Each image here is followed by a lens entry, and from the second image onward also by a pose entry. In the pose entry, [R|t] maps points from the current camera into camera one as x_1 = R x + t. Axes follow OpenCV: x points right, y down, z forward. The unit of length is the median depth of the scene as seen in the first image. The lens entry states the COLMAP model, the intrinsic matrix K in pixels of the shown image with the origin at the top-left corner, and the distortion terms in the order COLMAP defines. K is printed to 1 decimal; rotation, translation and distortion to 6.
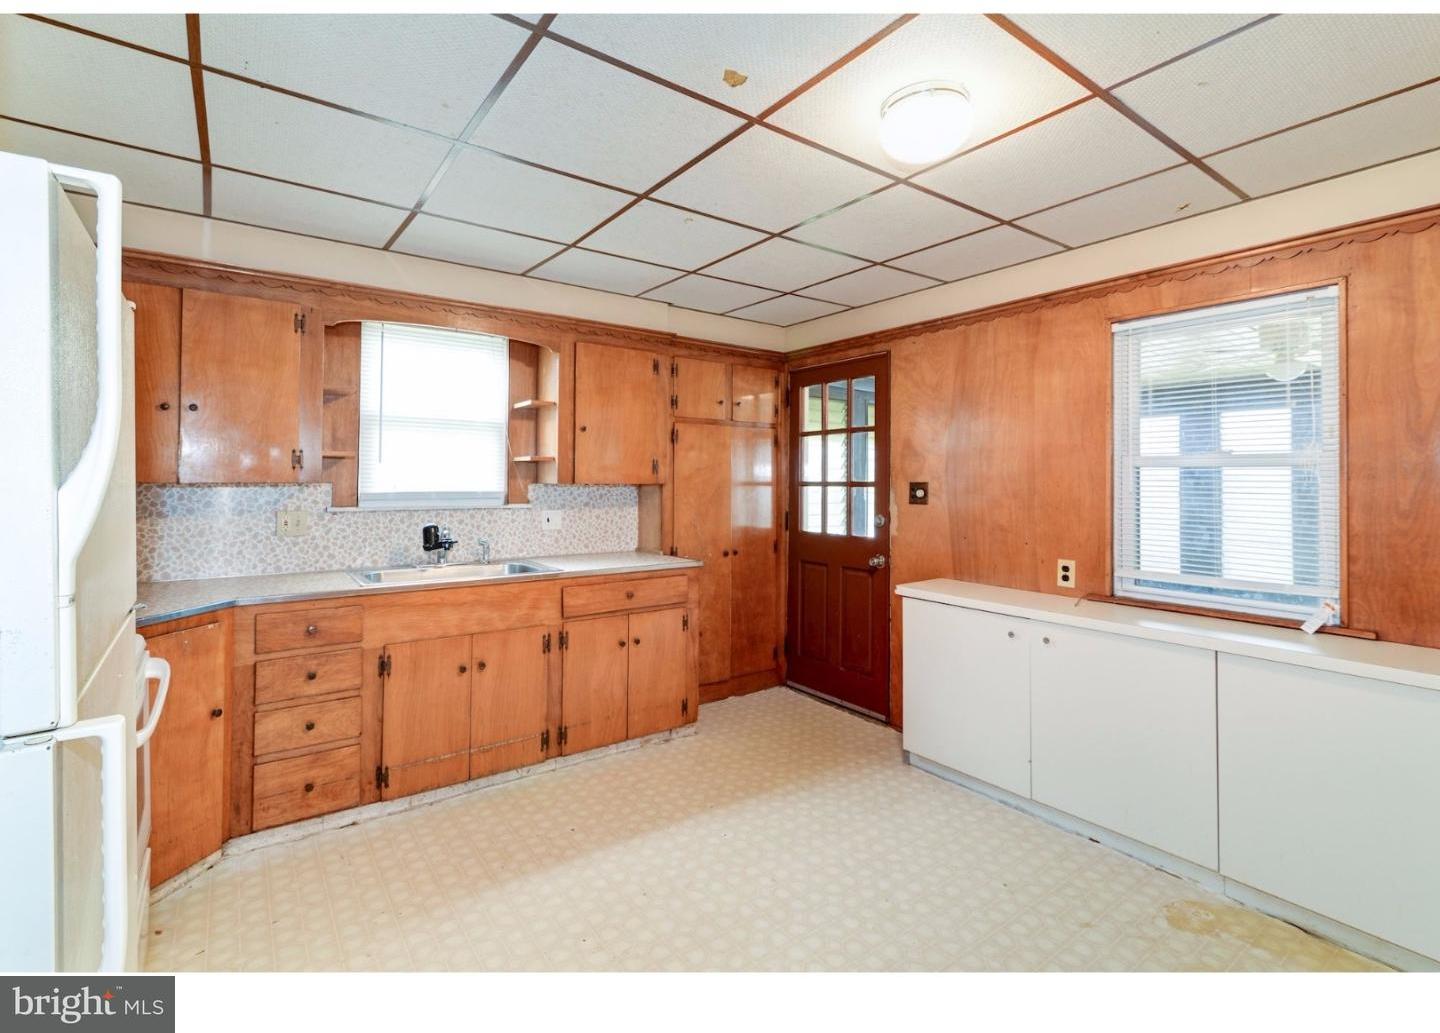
lens RADIAL K [[673.7, 0, 709.2], [0, 673.7, 486.3], [0, 0, 1]] dist [-0.000490, 0.000102]
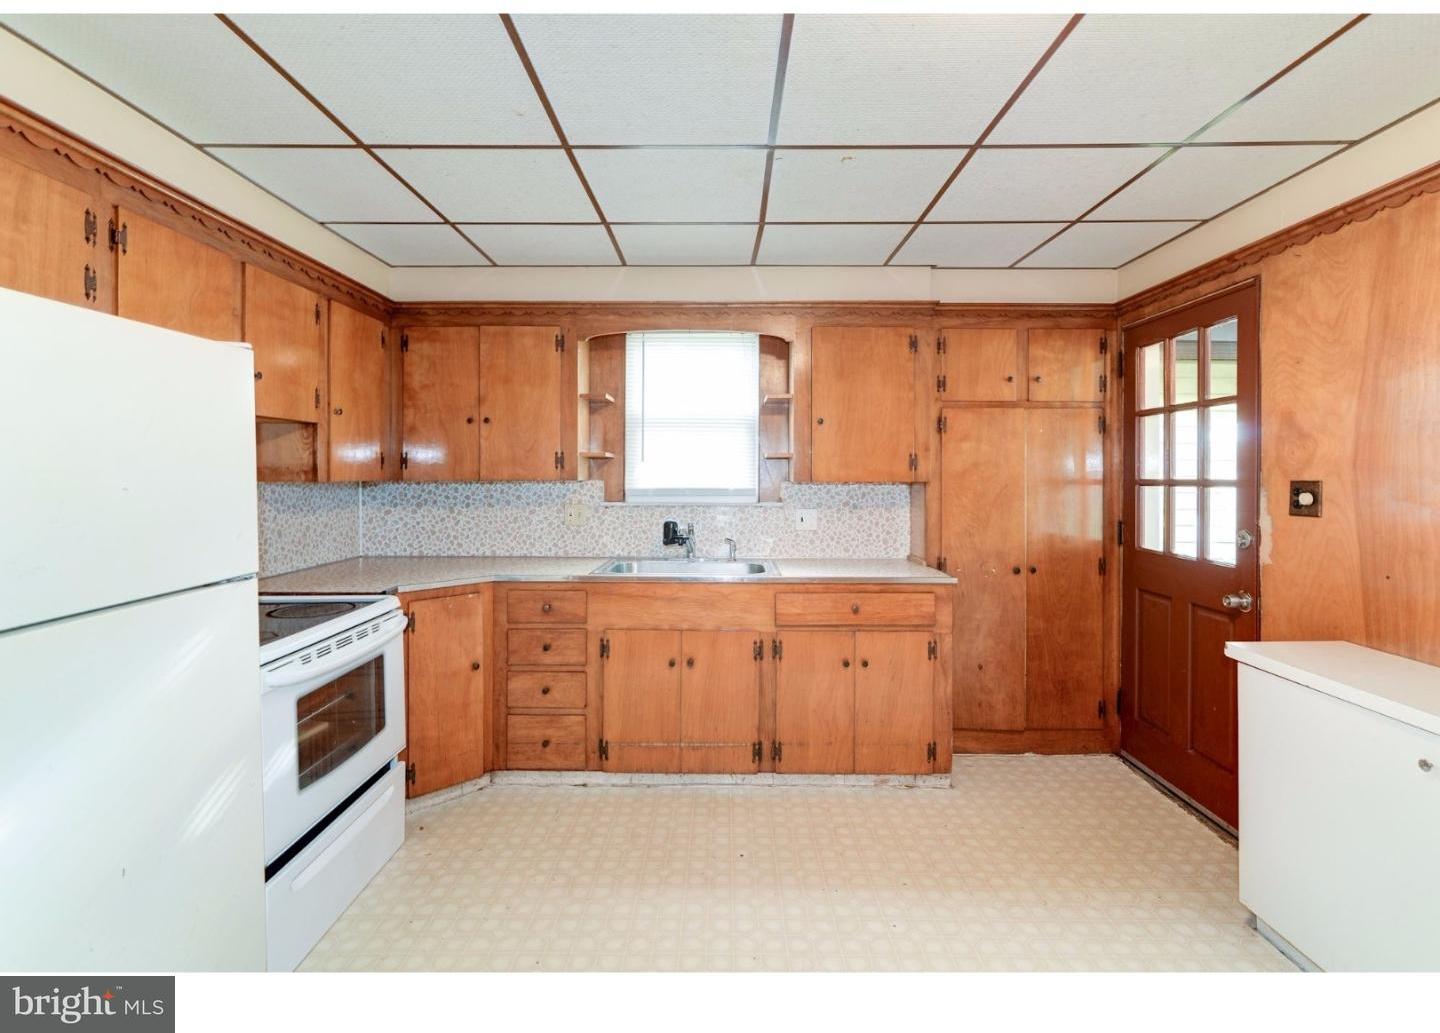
lens RADIAL K [[673.7, 0, 709.2], [0, 673.7, 486.3], [0, 0, 1]] dist [-0.000490, 0.000102]
pose [[0.804287, 0.006932, -0.594201, 0.237582], [-0.004156, 0.999973, 0.006041, -0.002176], [0.594227, -0.002389, 0.804294, 0.177643]]
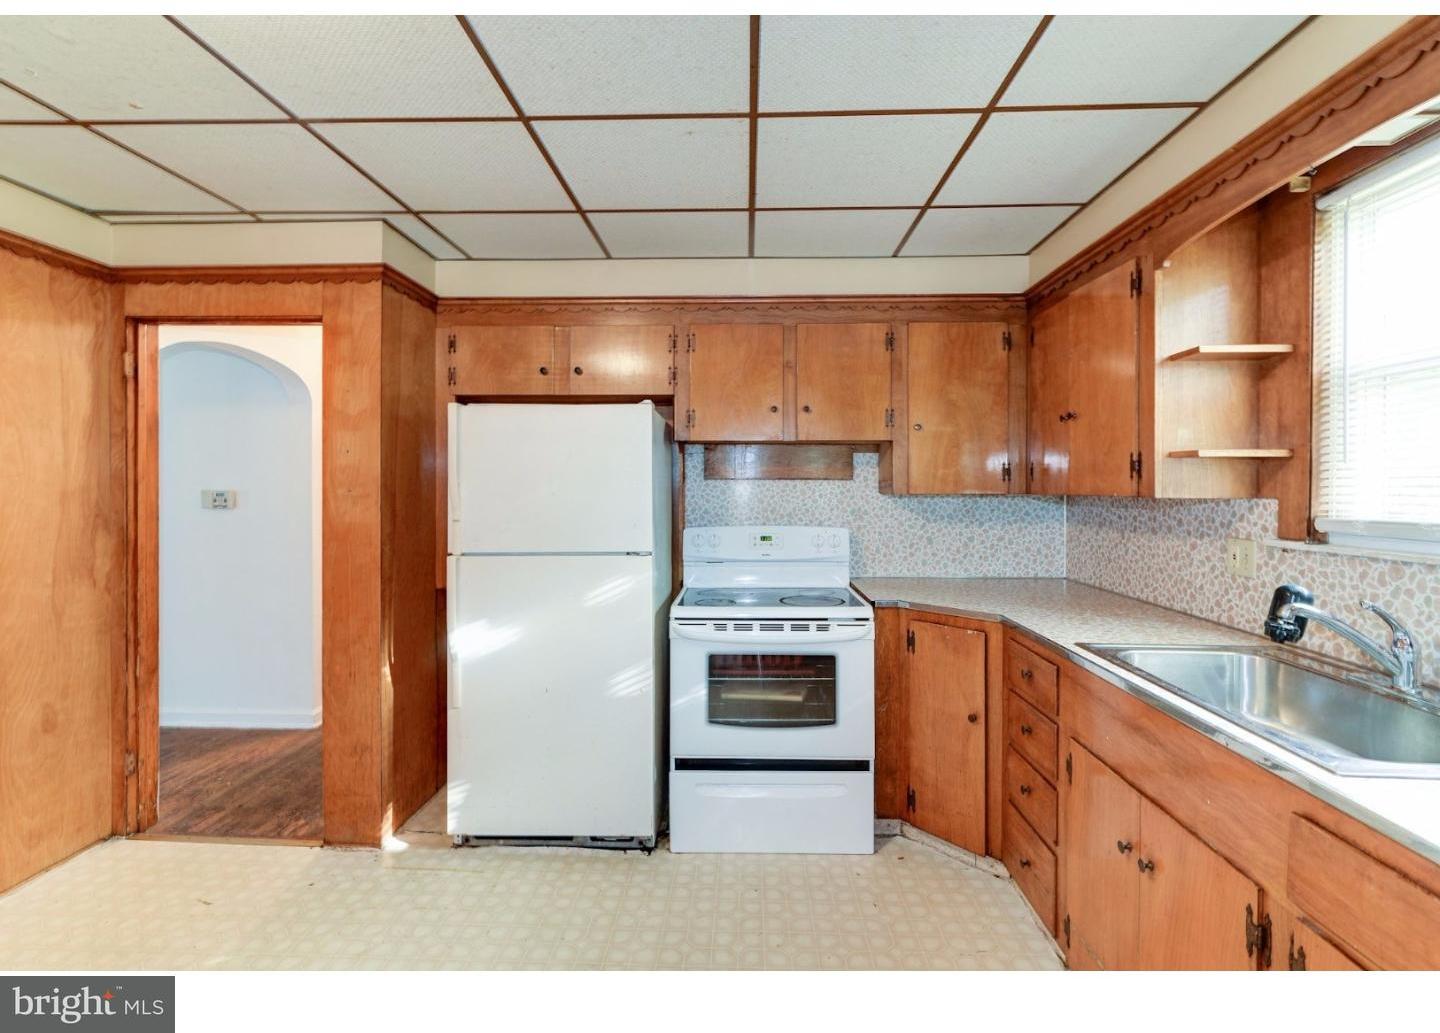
lens RADIAL K [[661.1, 0, 715.7], [0, 661.1, 492.5], [0, 0, 1]] dist [0.001099, 0.000211]
pose [[-0.605678, 0.004002, -0.795700, 0.212428], [-0.014011, 0.999779, 0.015693, -0.012617], [0.795586, 0.020654, -0.605488, 0.885786]]
